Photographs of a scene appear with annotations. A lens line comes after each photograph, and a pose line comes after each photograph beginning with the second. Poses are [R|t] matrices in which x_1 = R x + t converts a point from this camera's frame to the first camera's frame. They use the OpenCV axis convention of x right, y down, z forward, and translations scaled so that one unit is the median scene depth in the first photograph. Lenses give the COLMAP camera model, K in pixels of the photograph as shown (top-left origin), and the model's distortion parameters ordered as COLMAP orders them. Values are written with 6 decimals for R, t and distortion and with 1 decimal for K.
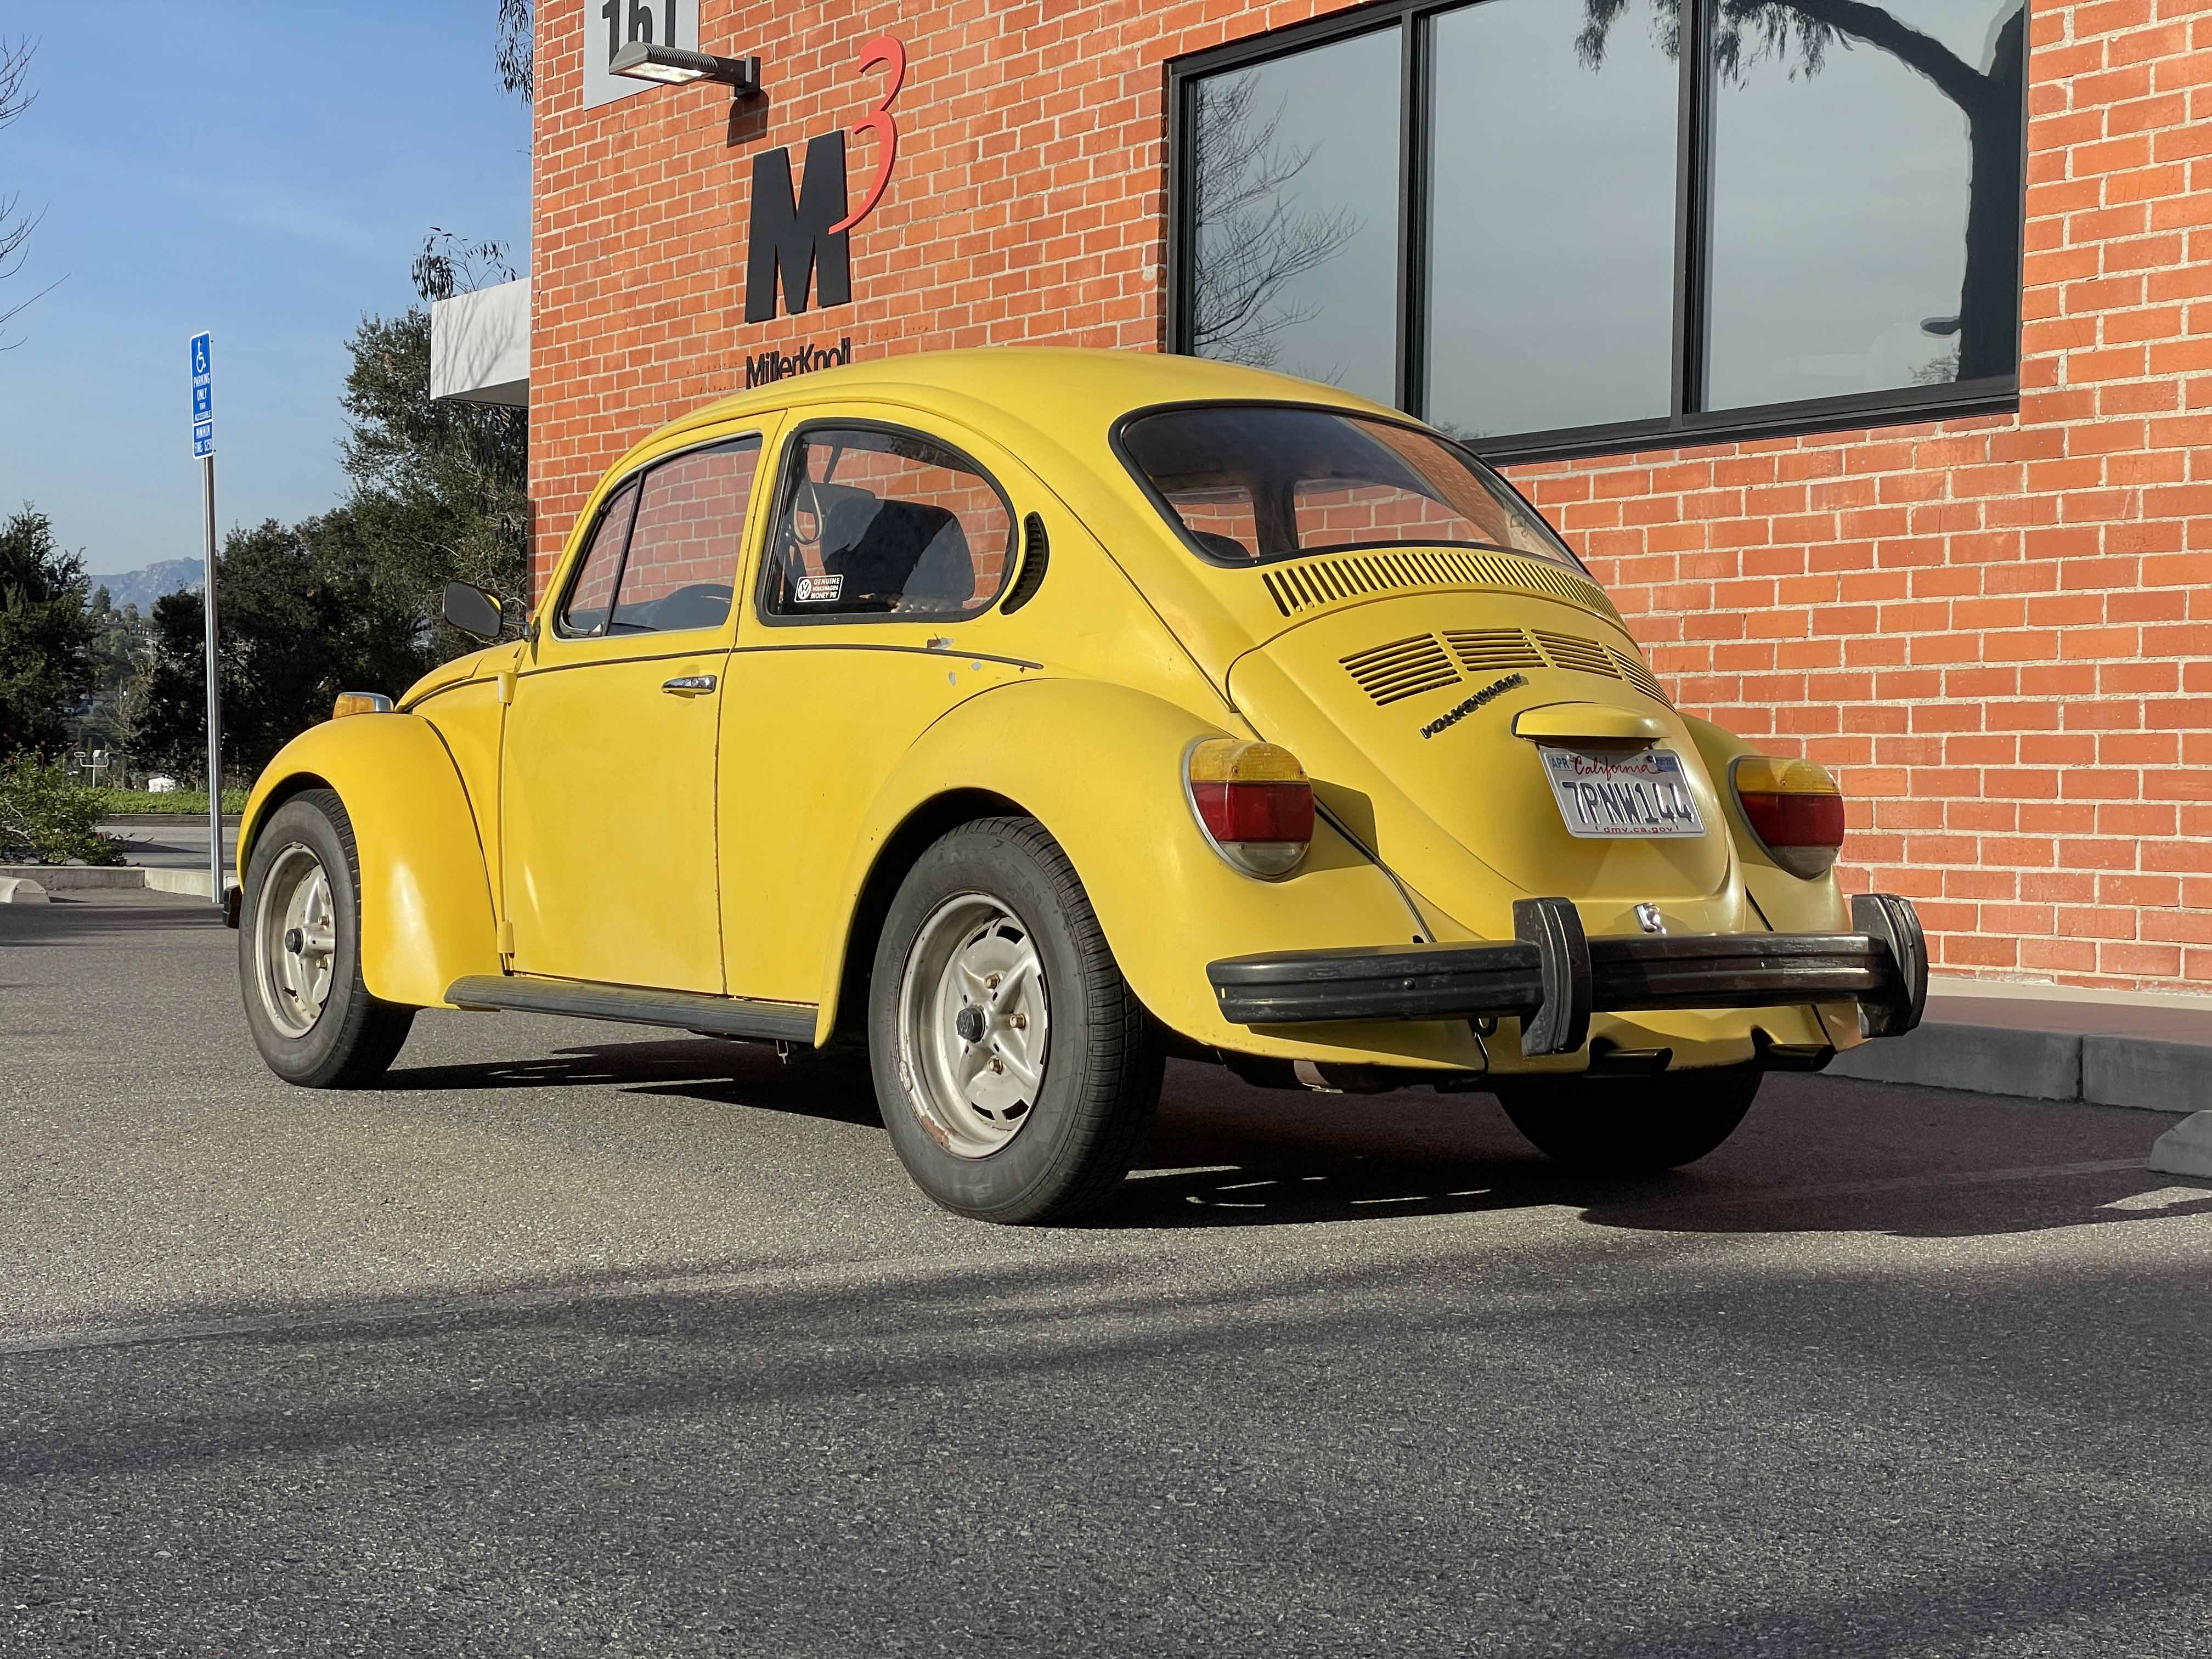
lens RADIAL K [[3276.7, 0, 1101.8], [0, 3276.7, 861.3], [0, 0, 1]] dist [0.214383, -0.547484]
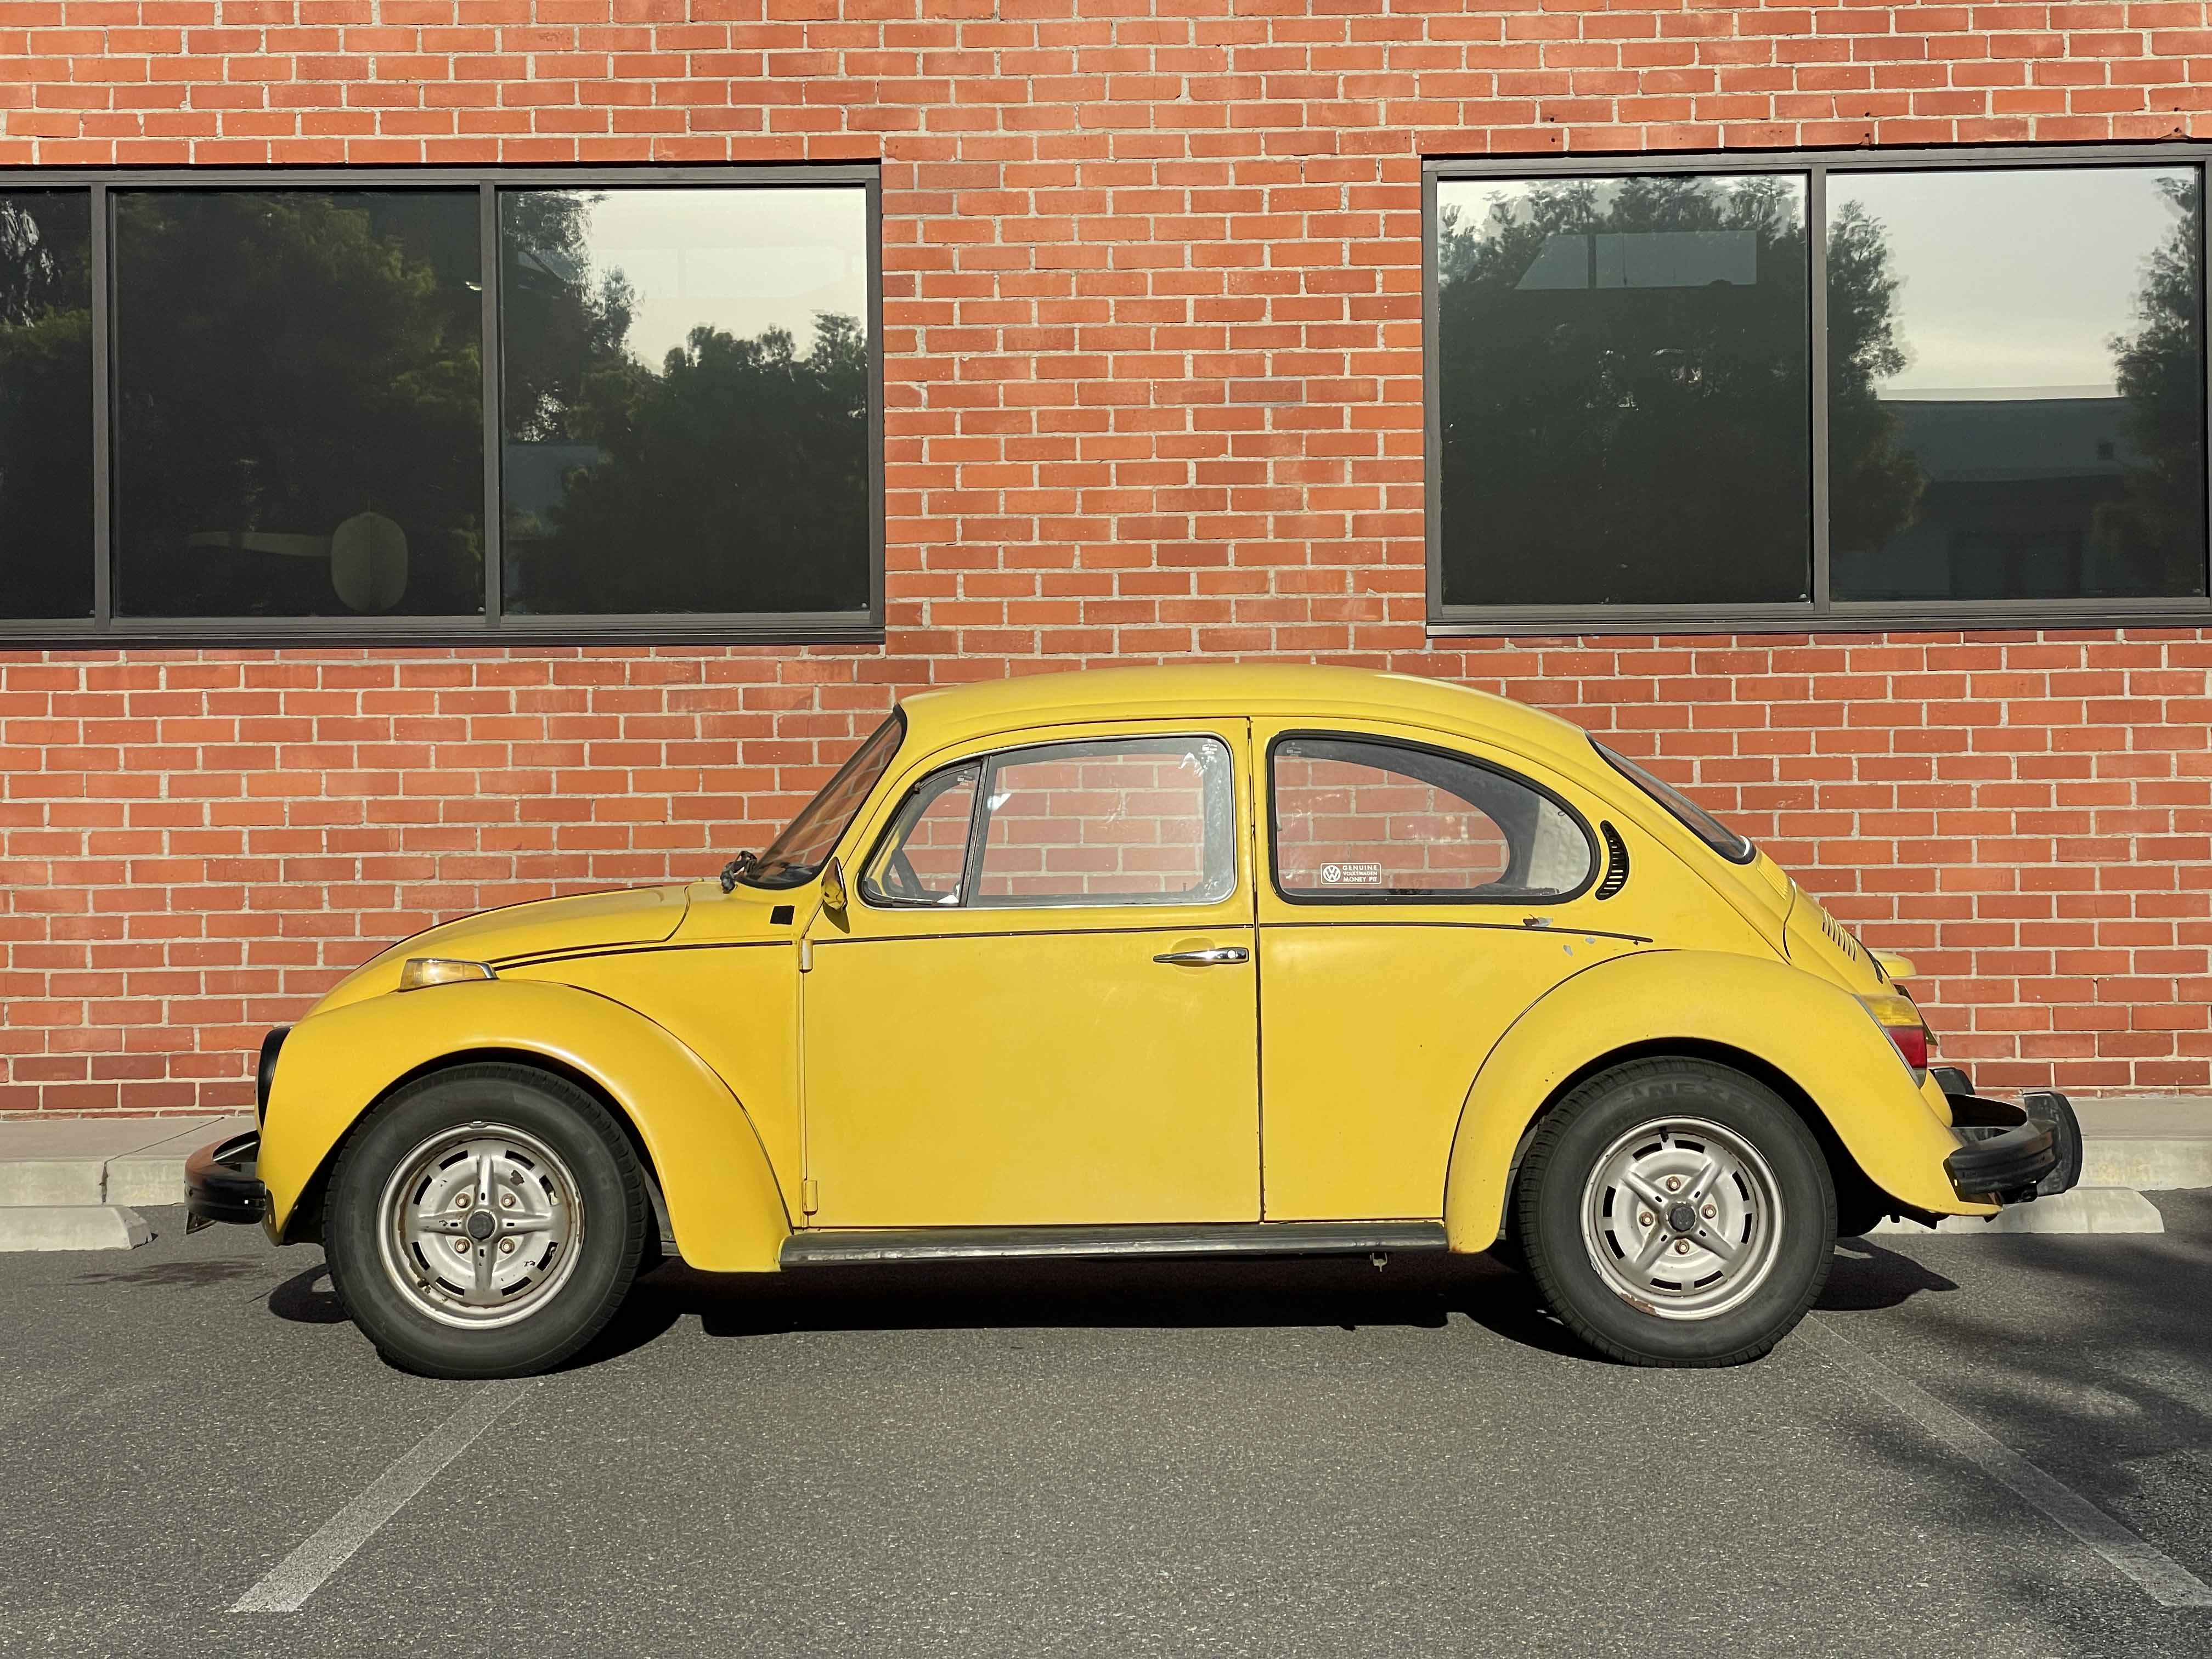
lens RADIAL K [[3284.5, 0, 1106.0], [0, 3284.5, 829.5], [0, 0, 1]] dist [0.065737, 0.028817]
pose [[0.594501, -0.019712, 0.803853, -0.669283], [0.038726, 0.999241, -0.004137, -0.059210], [-0.803162, 0.033590, 0.594813, 0.216106]]
